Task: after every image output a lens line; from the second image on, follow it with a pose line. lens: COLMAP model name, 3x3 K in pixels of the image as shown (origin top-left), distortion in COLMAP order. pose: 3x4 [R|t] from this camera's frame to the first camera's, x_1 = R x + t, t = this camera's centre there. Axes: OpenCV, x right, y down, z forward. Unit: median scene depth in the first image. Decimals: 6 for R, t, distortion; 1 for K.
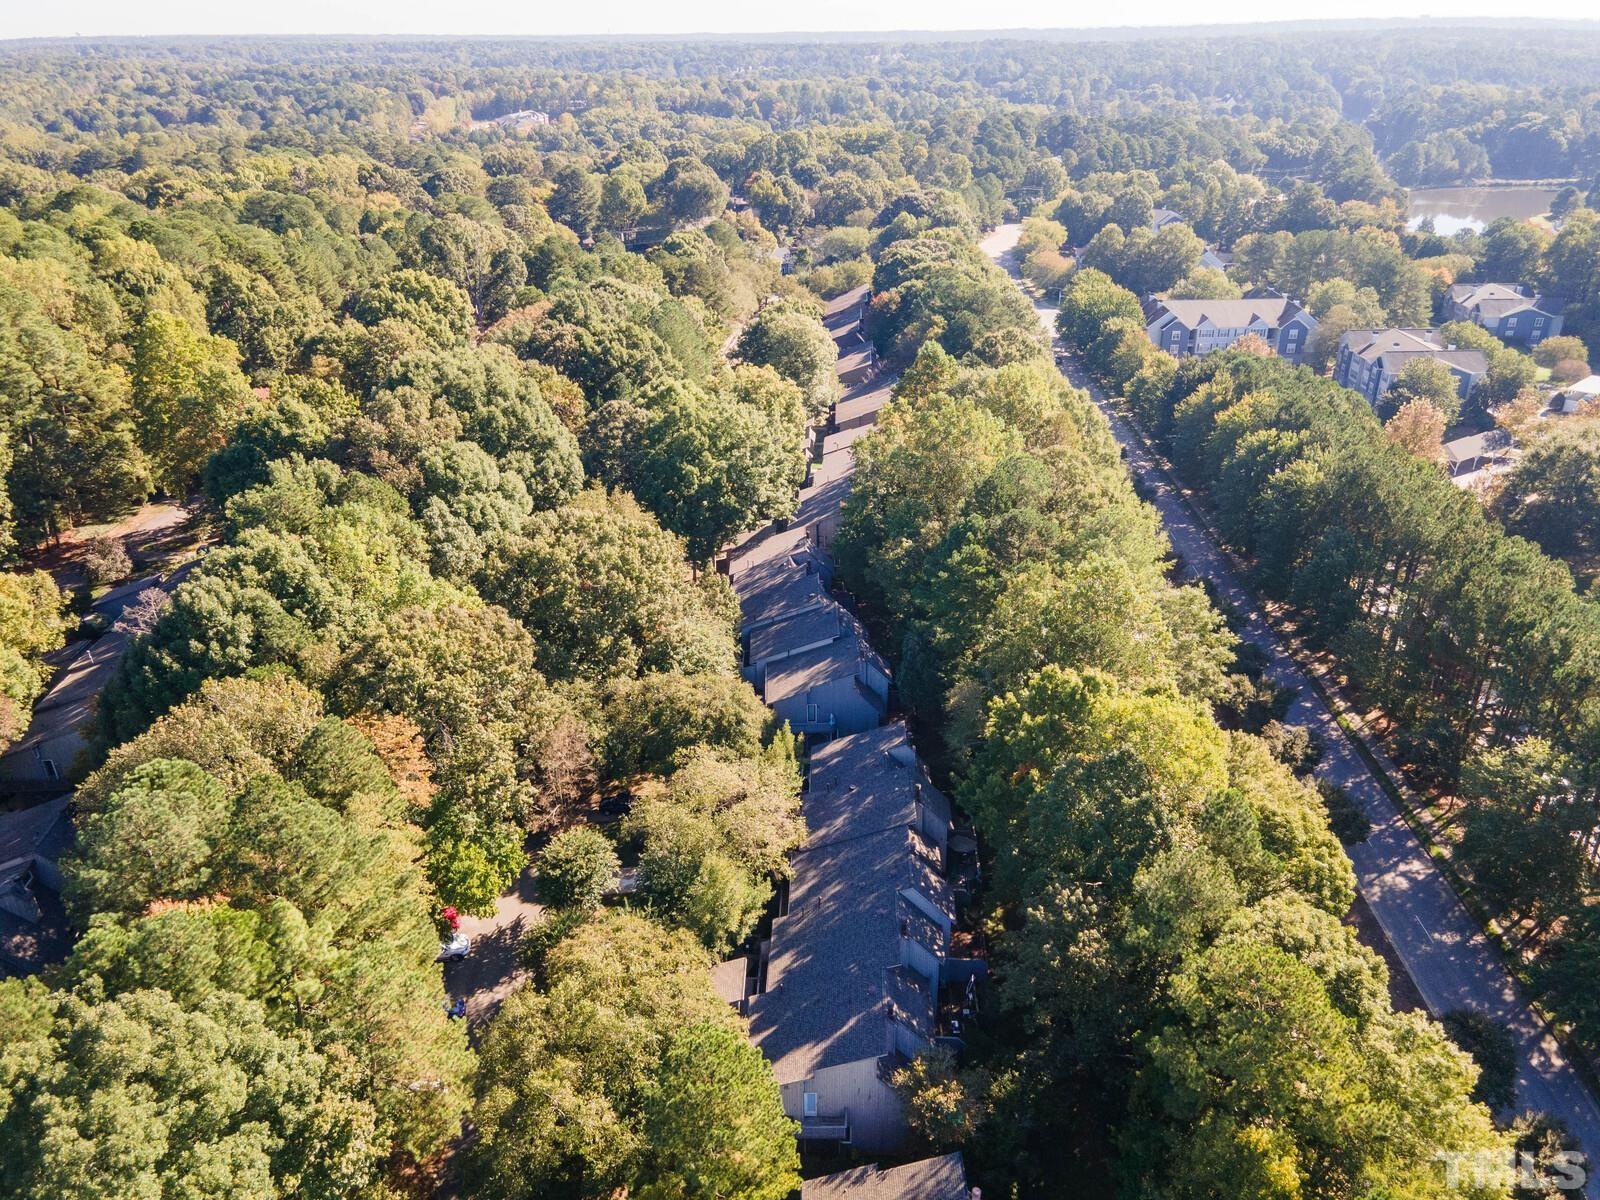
lens RADIAL K [[1111.3, 0, 800.0], [0, 1111.3, 600.0], [0, 0, 1]] dist [0.004332, 0.001147]
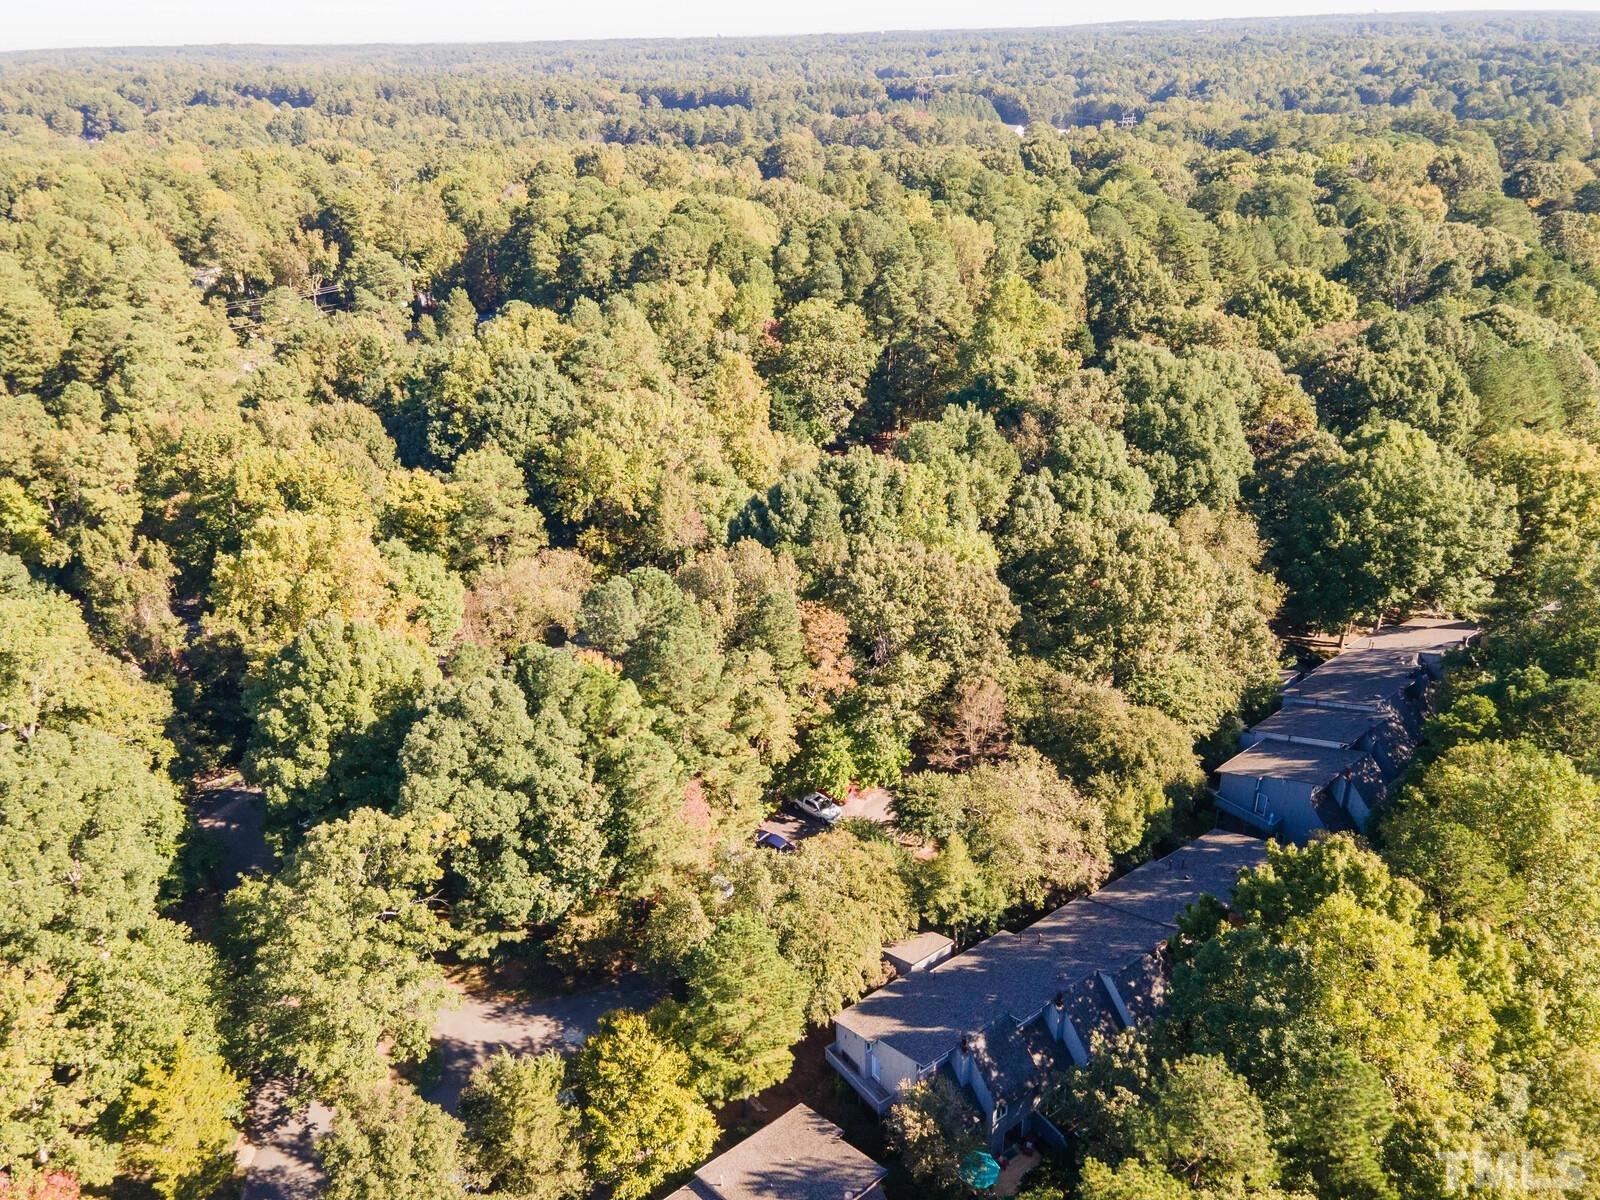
lens RADIAL K [[1111.3, 0, 800.0], [0, 1111.3, 600.0], [0, 0, 1]] dist [0.004332, 0.001147]
pose [[0.619249, 0.346753, -0.704481, 0.332239], [-0.335418, 0.928044, 0.161956, -0.067562], [0.709948, 0.136004, 0.690997, 0.088272]]
